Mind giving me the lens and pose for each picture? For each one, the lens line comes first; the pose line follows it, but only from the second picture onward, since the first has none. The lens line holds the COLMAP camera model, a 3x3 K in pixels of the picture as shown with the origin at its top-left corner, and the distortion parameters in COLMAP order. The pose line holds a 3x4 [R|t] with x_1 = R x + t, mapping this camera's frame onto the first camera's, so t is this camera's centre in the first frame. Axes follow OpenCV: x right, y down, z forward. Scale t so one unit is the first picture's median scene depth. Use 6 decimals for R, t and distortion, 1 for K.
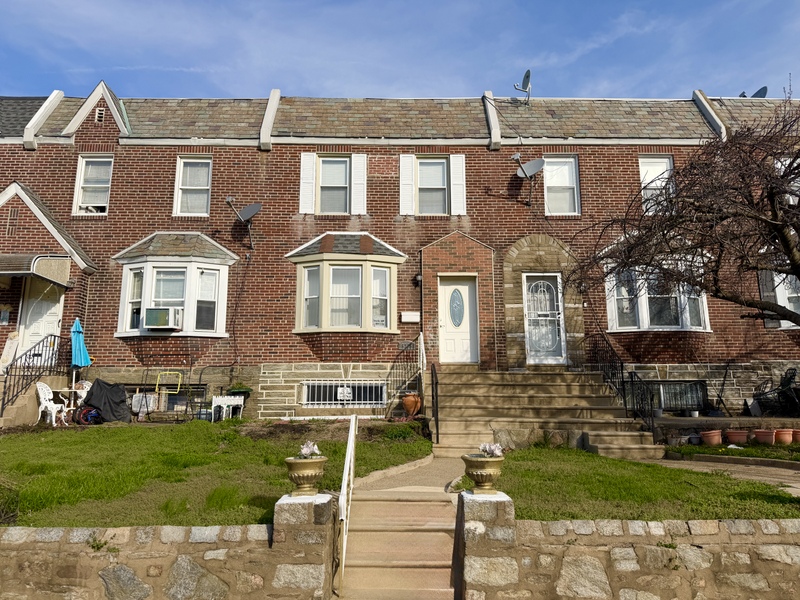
lens RADIAL K [[561.7, 0, 404.9], [0, 561.7, 299.4], [0, 0, 1]] dist [0.093917, -0.137958]
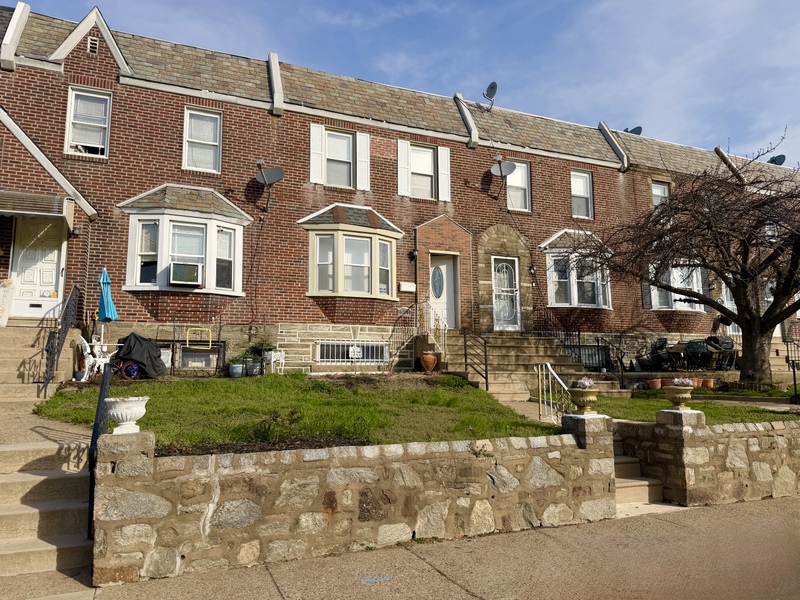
lens RADIAL K [[556.4, 0, 403.2], [0, 556.4, 300.5], [0, 0, 1]] dist [0.092034, -0.126642]
pose [[0.926858, 0.046454, 0.372527, -0.411499], [-0.067376, 0.996786, 0.043334, 0.010471], [-0.369316, -0.065264, 0.927009, -0.045205]]
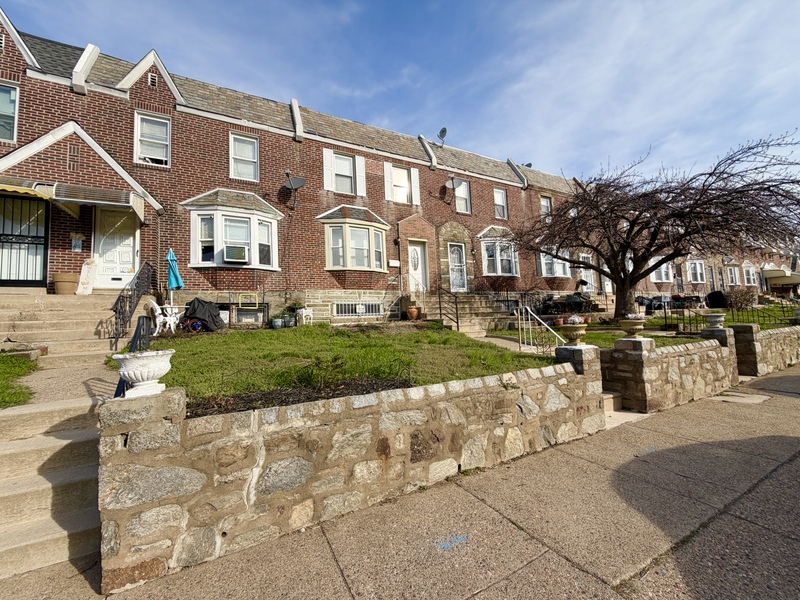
lens RADIAL K [[317.7, 0, 400.0], [0, 317.7, 300.0], [0, 0, 1]] dist [0.000009, -0.000150]
pose [[0.893194, -0.003032, 0.449661, -0.392176], [-0.043330, 0.994744, 0.092775, 0.050721], [-0.447578, -0.102350, 0.888368, 0.142270]]
